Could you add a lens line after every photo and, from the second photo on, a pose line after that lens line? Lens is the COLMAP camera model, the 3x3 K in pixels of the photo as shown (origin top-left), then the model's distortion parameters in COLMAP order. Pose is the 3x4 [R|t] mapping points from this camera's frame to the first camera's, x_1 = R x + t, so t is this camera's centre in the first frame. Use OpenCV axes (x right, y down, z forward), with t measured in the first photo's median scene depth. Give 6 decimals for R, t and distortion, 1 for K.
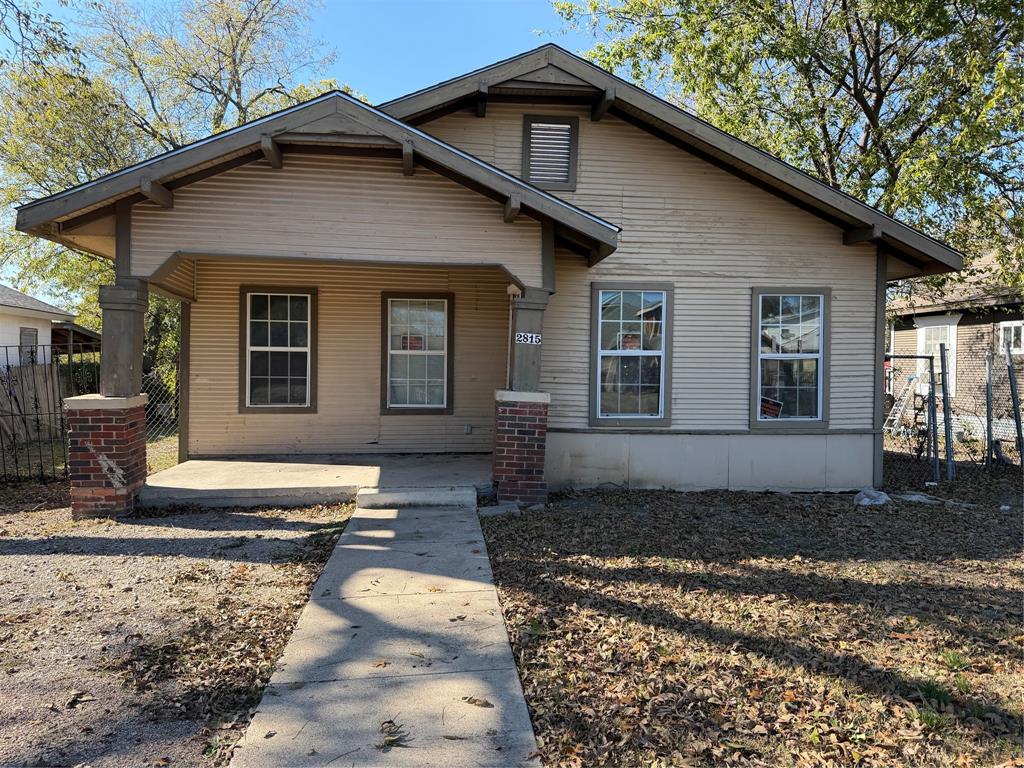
lens RADIAL K [[710.1, 0, 516.2], [0, 710.1, 385.9], [0, 0, 1]] dist [0.162494, -0.316875]
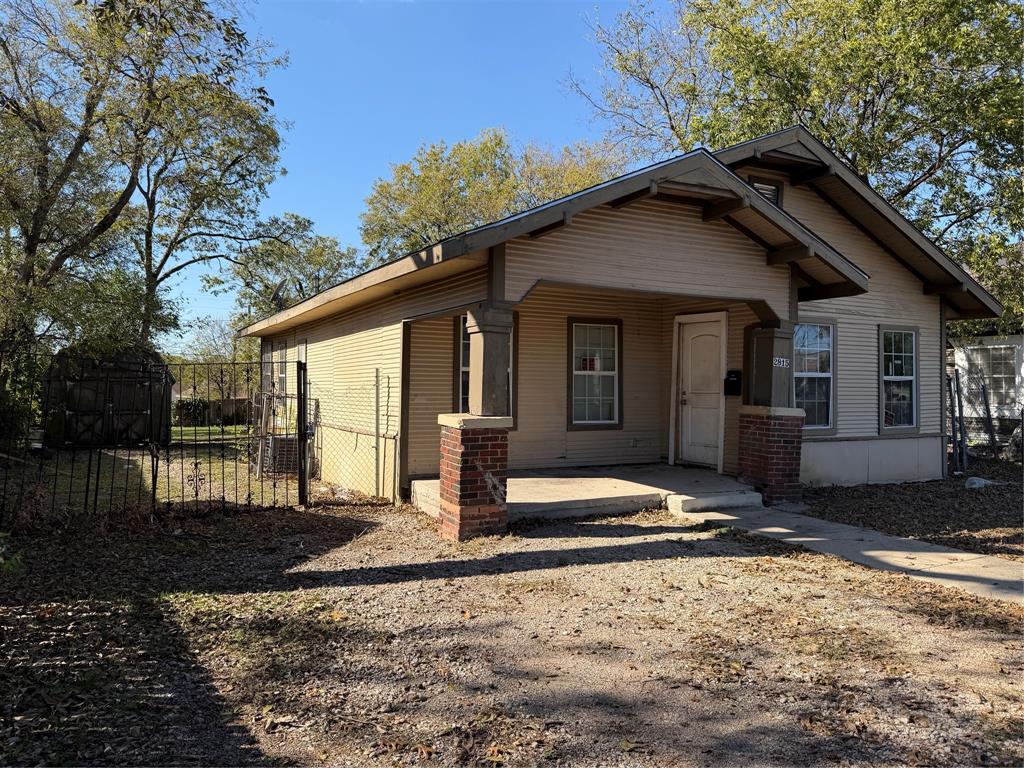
lens RADIAL K [[710.1, 0, 516.2], [0, 710.1, 385.9], [0, 0, 1]] dist [0.162494, -0.316875]
pose [[0.934462, -0.000188, 0.356064, -0.749391], [0.009184, 0.999680, -0.023574, -0.003275], [-0.355945, 0.025299, 0.934164, 0.029889]]
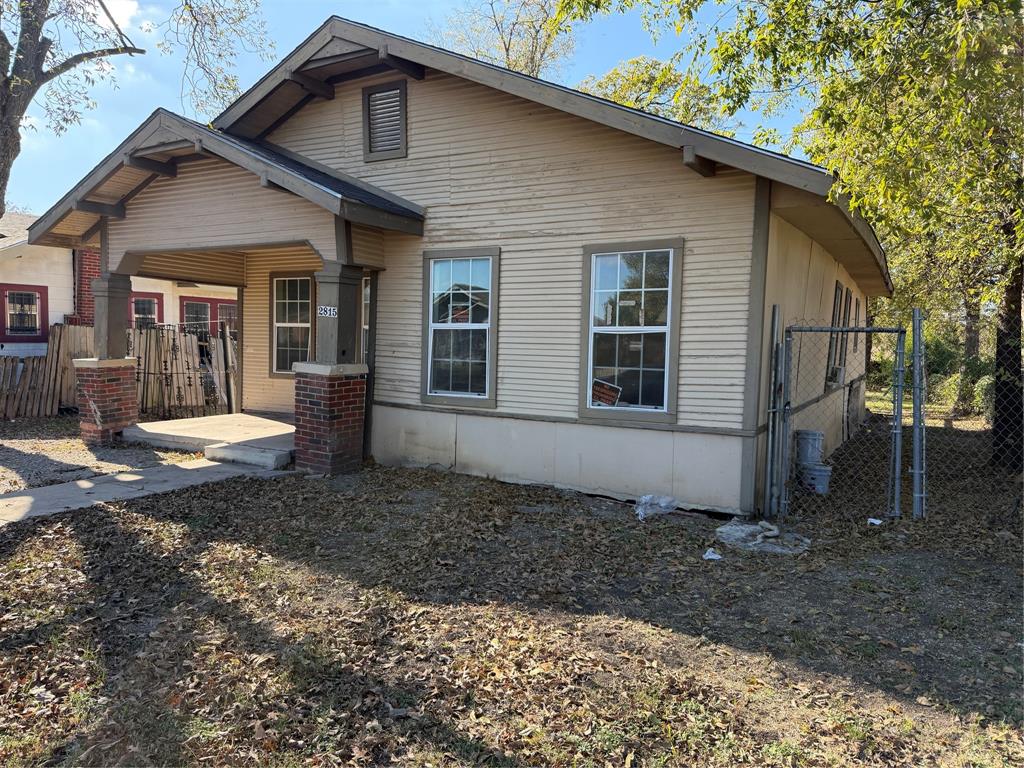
lens RADIAL K [[710.1, 0, 516.2], [0, 710.1, 385.9], [0, 0, 1]] dist [0.162494, -0.316875]
pose [[0.805574, 0.042940, -0.590937, 0.768137], [-0.026546, 0.998985, 0.036402, -0.004633], [0.591900, -0.013638, 0.805896, 0.300232]]
